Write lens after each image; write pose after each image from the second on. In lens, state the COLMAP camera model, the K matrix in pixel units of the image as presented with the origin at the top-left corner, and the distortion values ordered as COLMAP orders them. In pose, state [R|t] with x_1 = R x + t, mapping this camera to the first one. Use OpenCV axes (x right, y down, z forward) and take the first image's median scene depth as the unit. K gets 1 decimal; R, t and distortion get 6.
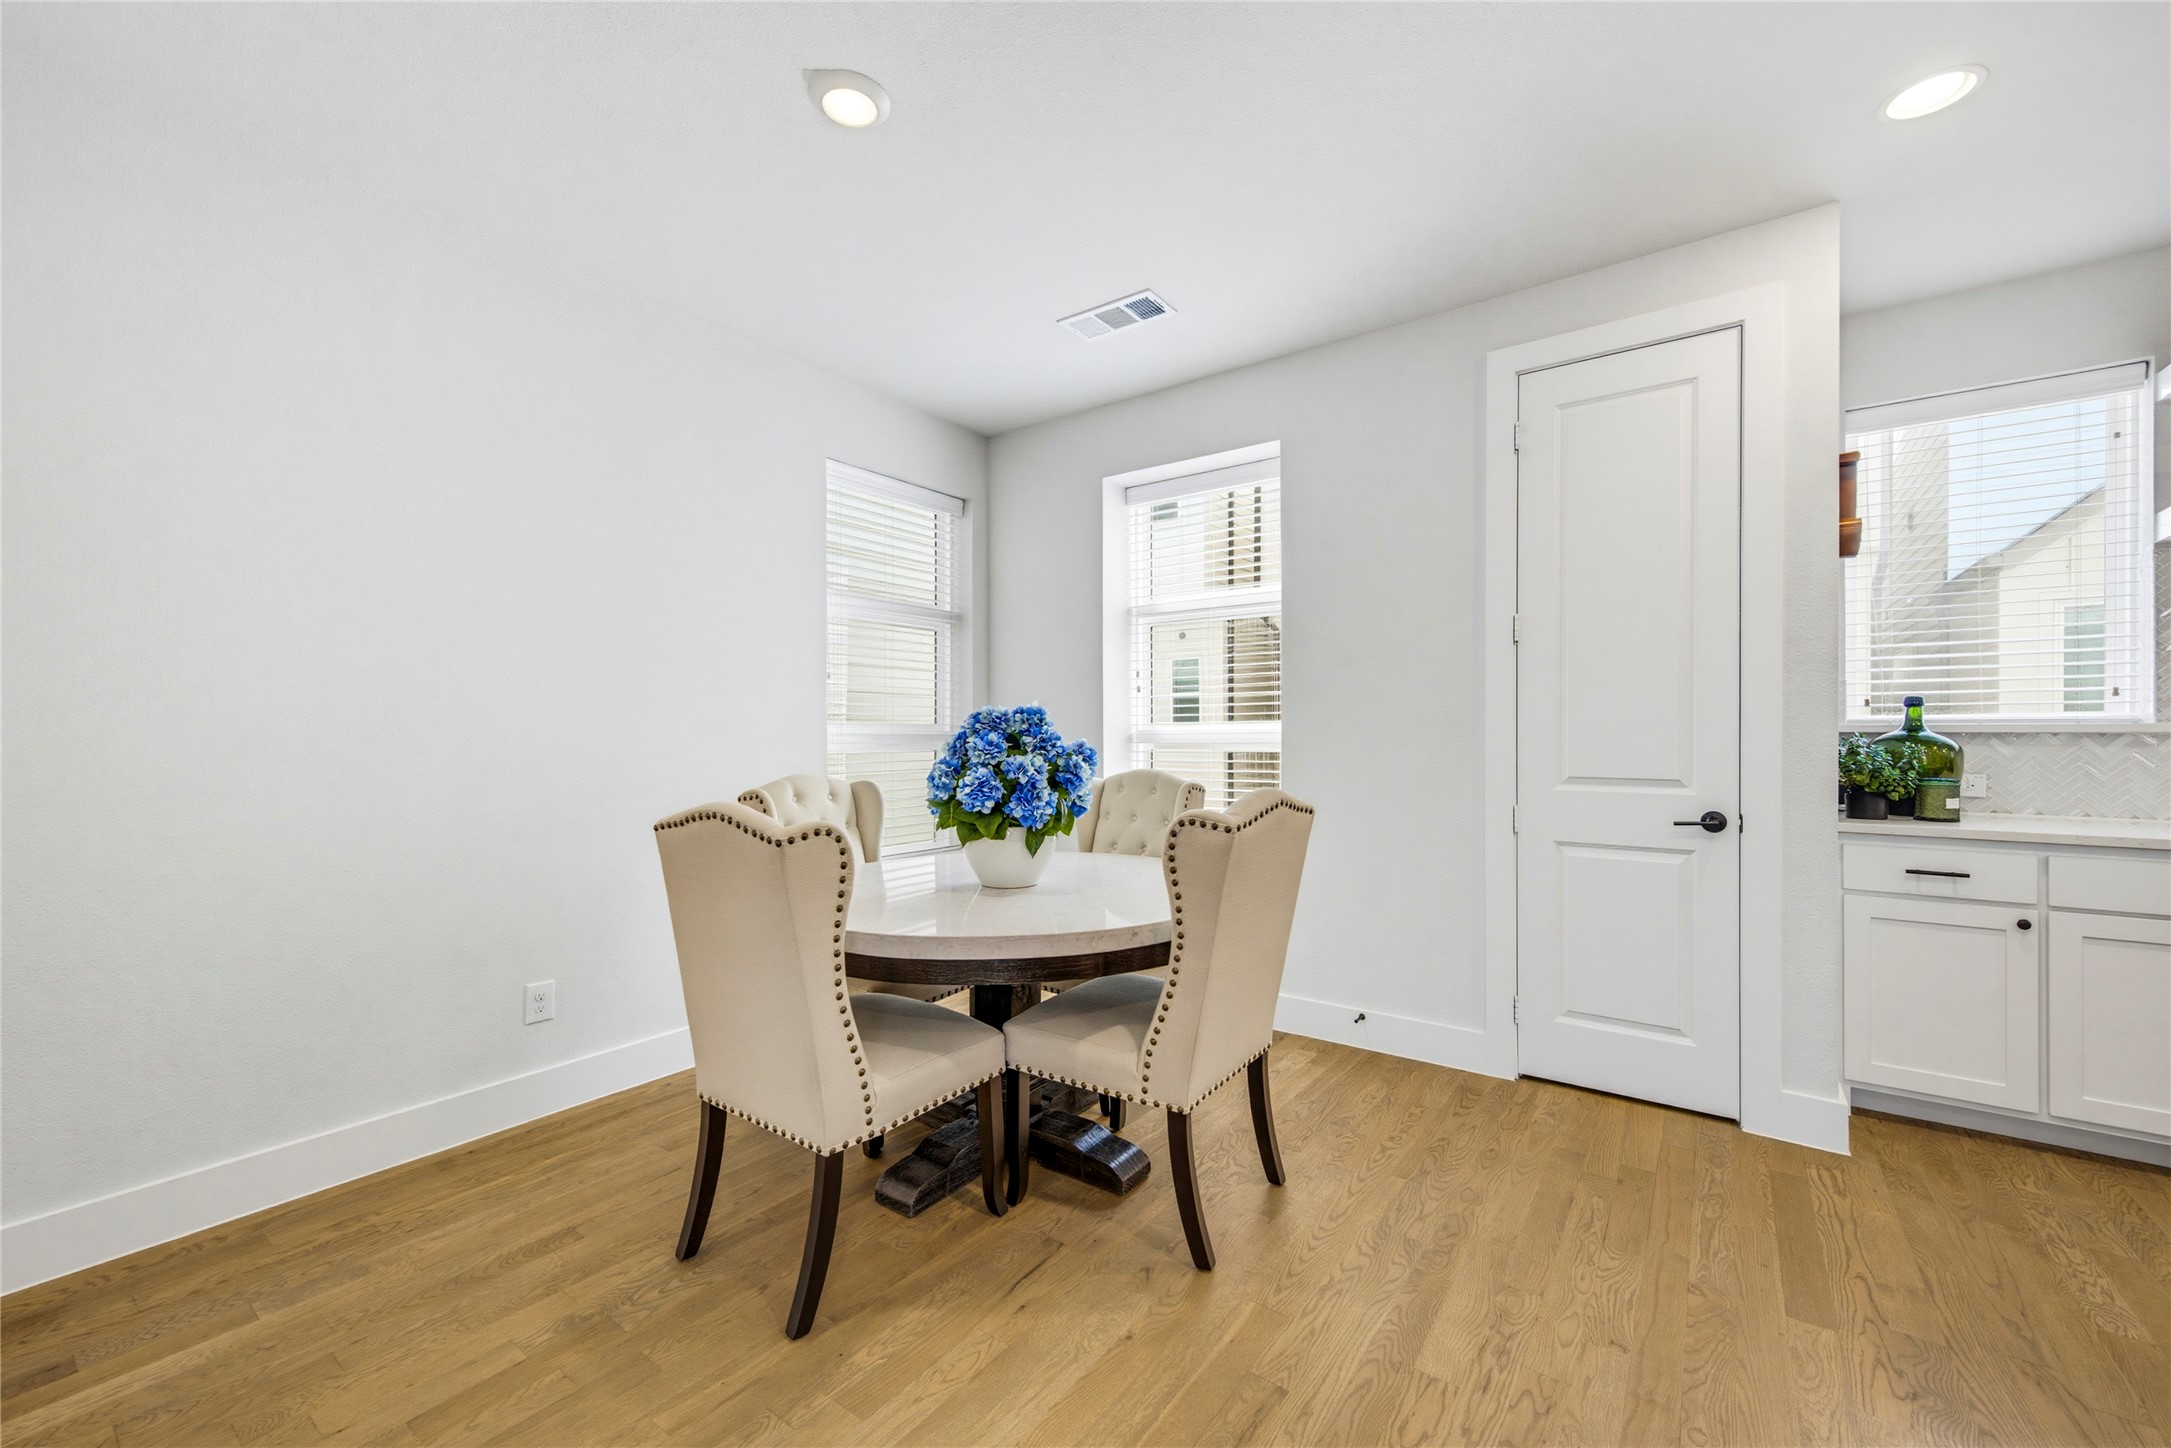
lens RADIAL K [[852.0, 0, 1089.3], [0, 852.0, 734.6], [0, 0, 1]] dist [0.004824, -0.000051]
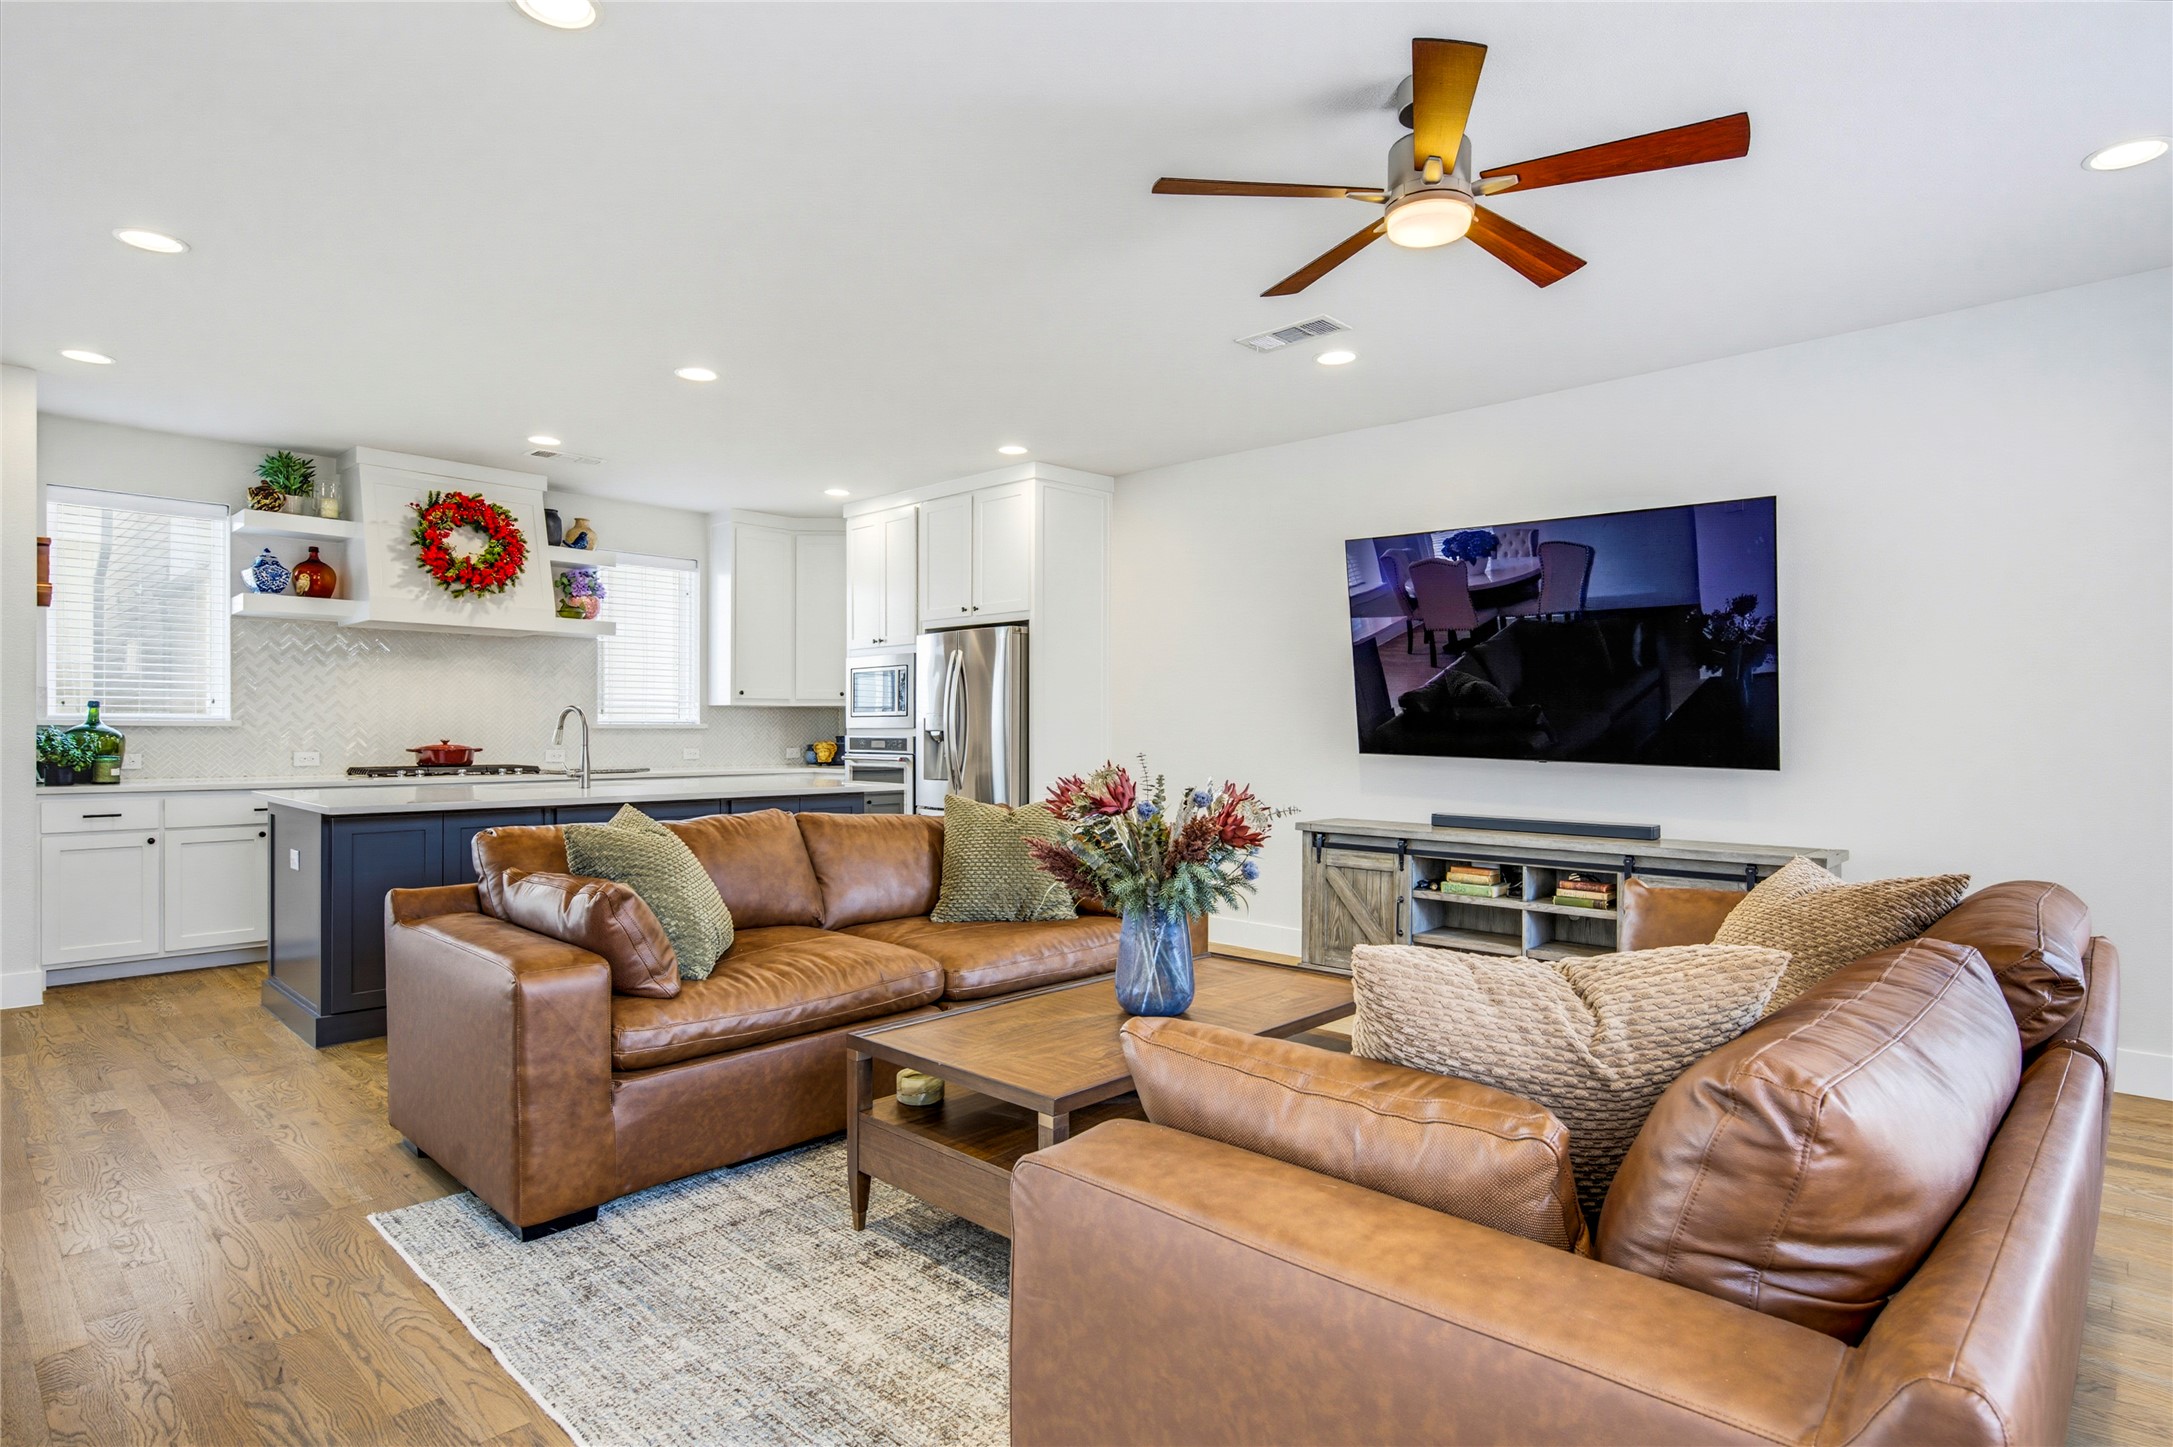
lens RADIAL K [[1160.9, 0, 1078.6], [0, 1160.9, 728.5], [0, 0, 1]] dist [0.015691, 0.000946]
pose [[0.140385, 0.002183, 0.990095, -0.878483], [-0.000895, 0.999997, -0.002078, 0.005990], [-0.990097, -0.000594, 0.140386, -1.061724]]
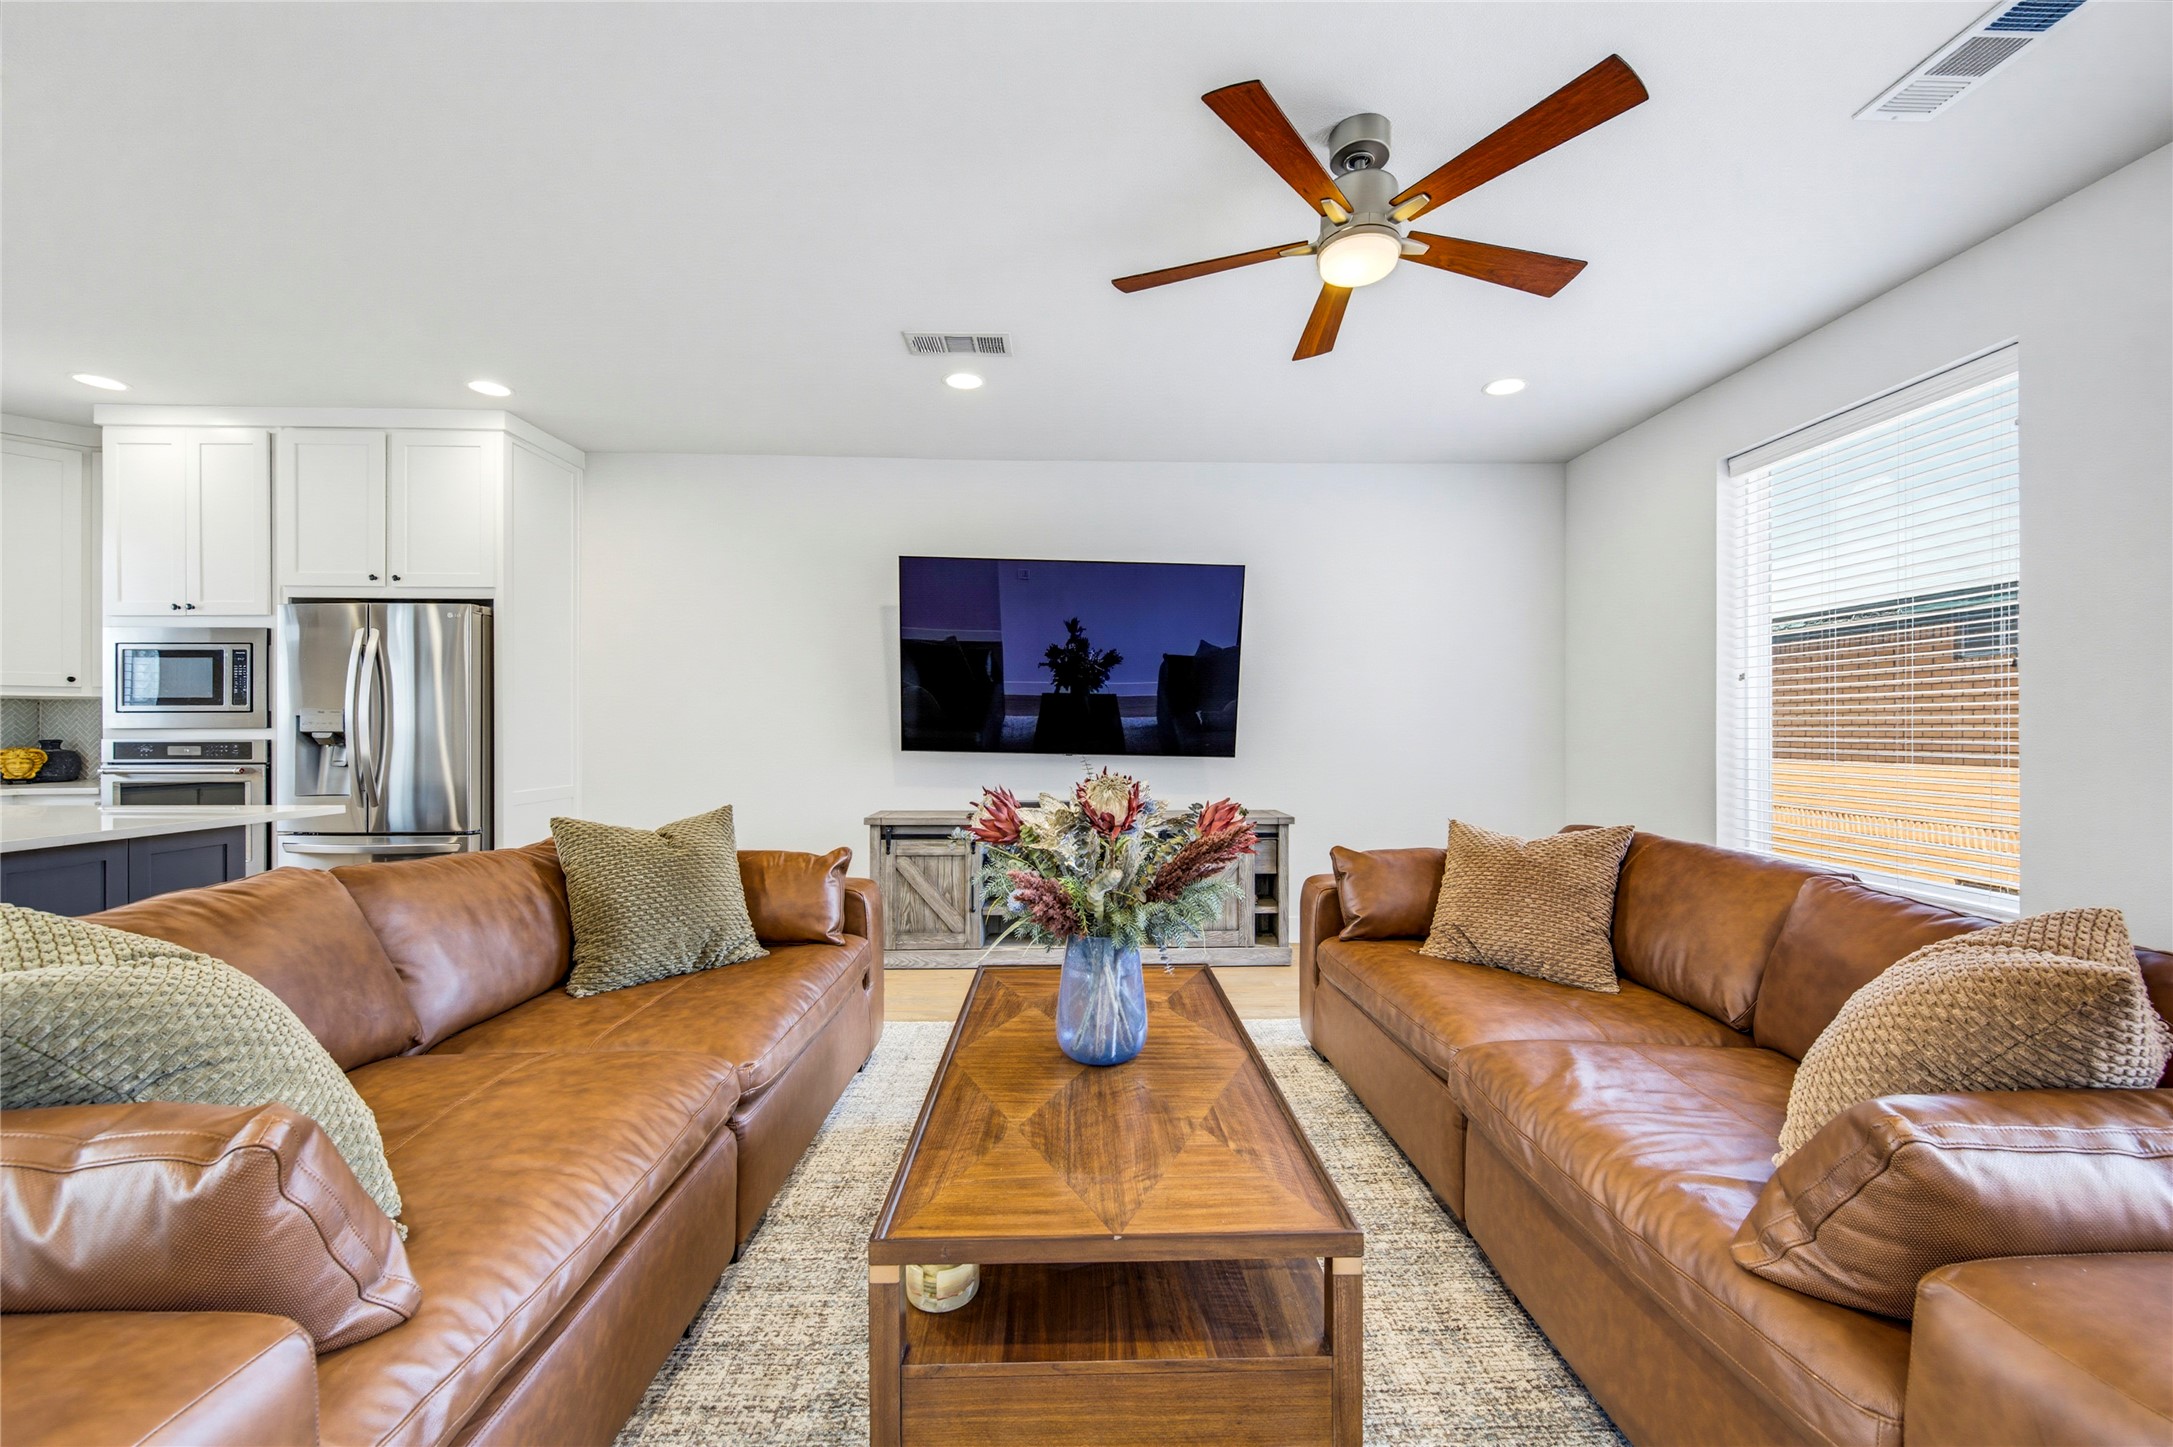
lens RADIAL K [[852.8, 0, 1090.3], [0, 852.8, 734.1], [0, 0, 1]] dist [0.004824, -0.000051]
pose [[-0.610239, -0.002431, 0.792214, -0.264510], [0.001589, 0.999990, 0.004293, 0.005418], [-0.792216, 0.003878, -0.610229, -0.488255]]
